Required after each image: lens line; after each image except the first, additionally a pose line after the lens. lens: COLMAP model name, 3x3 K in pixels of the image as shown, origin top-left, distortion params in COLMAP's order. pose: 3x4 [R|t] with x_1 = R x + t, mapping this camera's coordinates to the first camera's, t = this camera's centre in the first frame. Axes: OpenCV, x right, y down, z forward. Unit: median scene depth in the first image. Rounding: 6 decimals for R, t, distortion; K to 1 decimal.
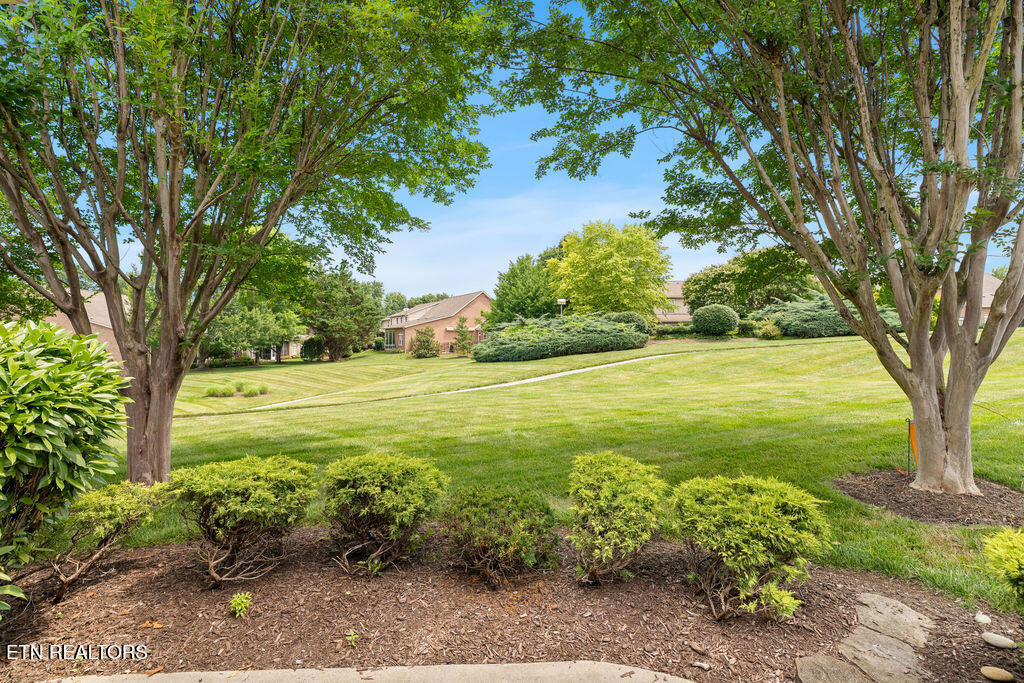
lens RADIAL K [[465.5, 0, 494.8], [0, 465.5, 309.7], [0, 0, 1]] dist [-0.004901, 0.002400]
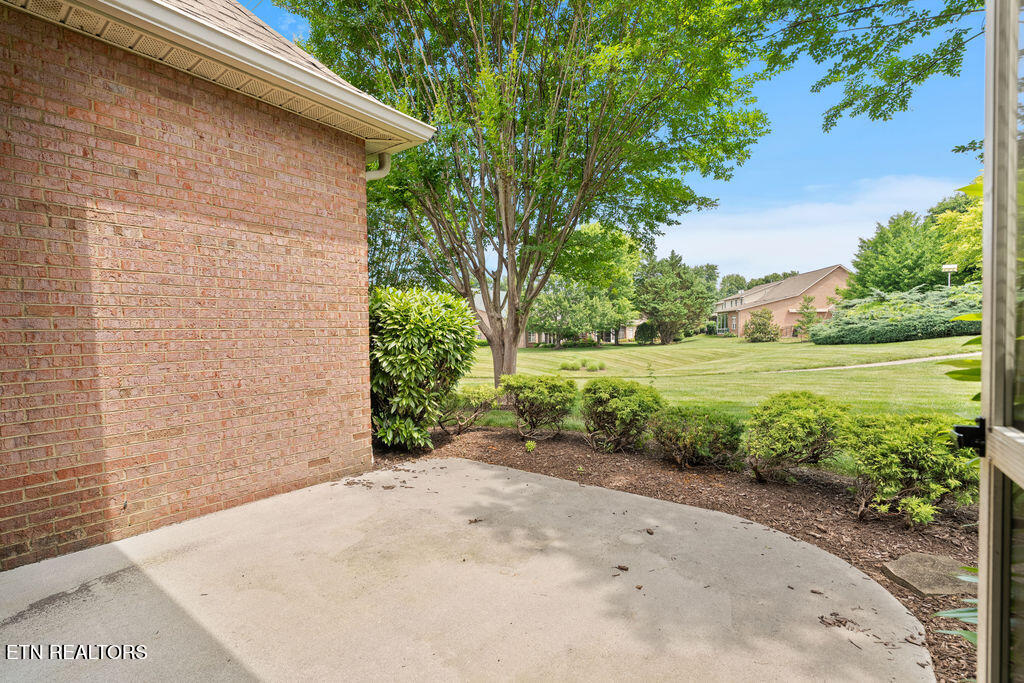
lens RADIAL K [[465.5, 0, 509.3], [0, 465.5, 343.5], [0, 0, 1]] dist [-0.004901, 0.002400]
pose [[0.776052, 0.016168, -0.630462, 0.081606], [0.044997, 0.995704, 0.080923, 0.014681], [0.629062, -0.091169, 0.771991, -0.063536]]
